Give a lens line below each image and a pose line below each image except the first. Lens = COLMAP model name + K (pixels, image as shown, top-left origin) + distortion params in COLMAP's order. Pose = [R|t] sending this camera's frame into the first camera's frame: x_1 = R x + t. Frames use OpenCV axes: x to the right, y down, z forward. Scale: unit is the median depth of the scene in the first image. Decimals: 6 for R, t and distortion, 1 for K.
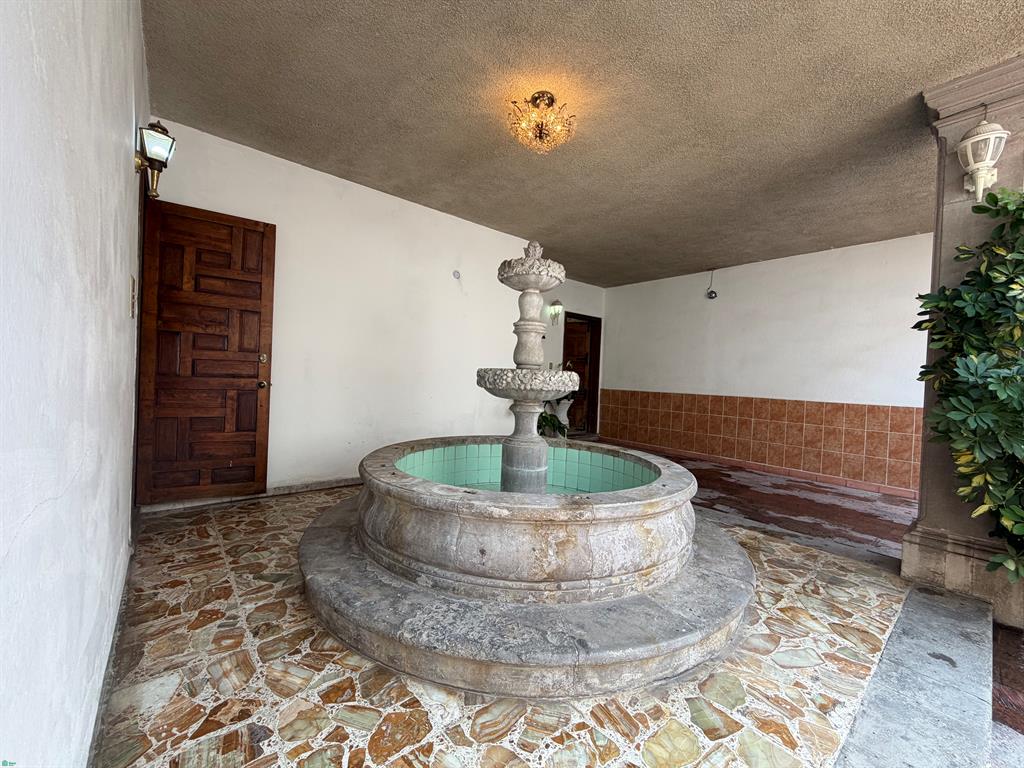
lens RADIAL K [[408.6, 0, 508.8], [0, 408.6, 383.6], [0, 0, 1]] dist [-0.000476, 0.000691]
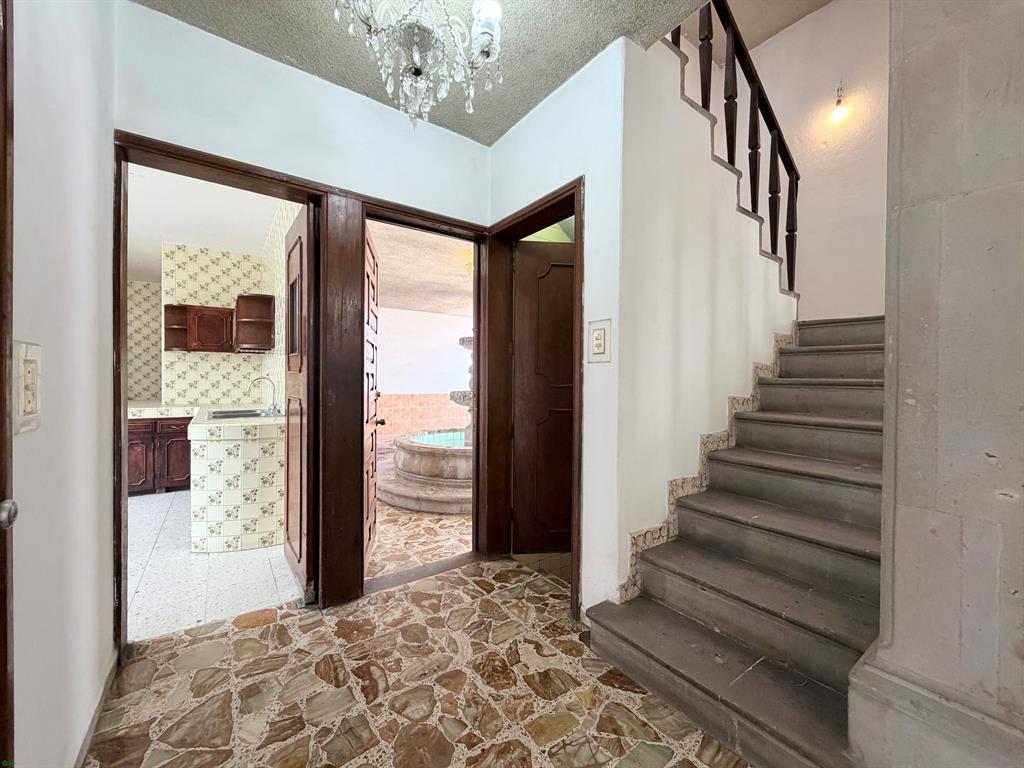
lens RADIAL K [[408.6, 0, 508.8], [0, 408.6, 383.6], [0, 0, 1]] dist [-0.000476, 0.000691]
pose [[0.077931, -0.047575, 0.995823, -1.799255], [0.009142, 0.998853, 0.047004, -0.150104], [-0.996917, 0.005441, 0.078276, 0.665184]]
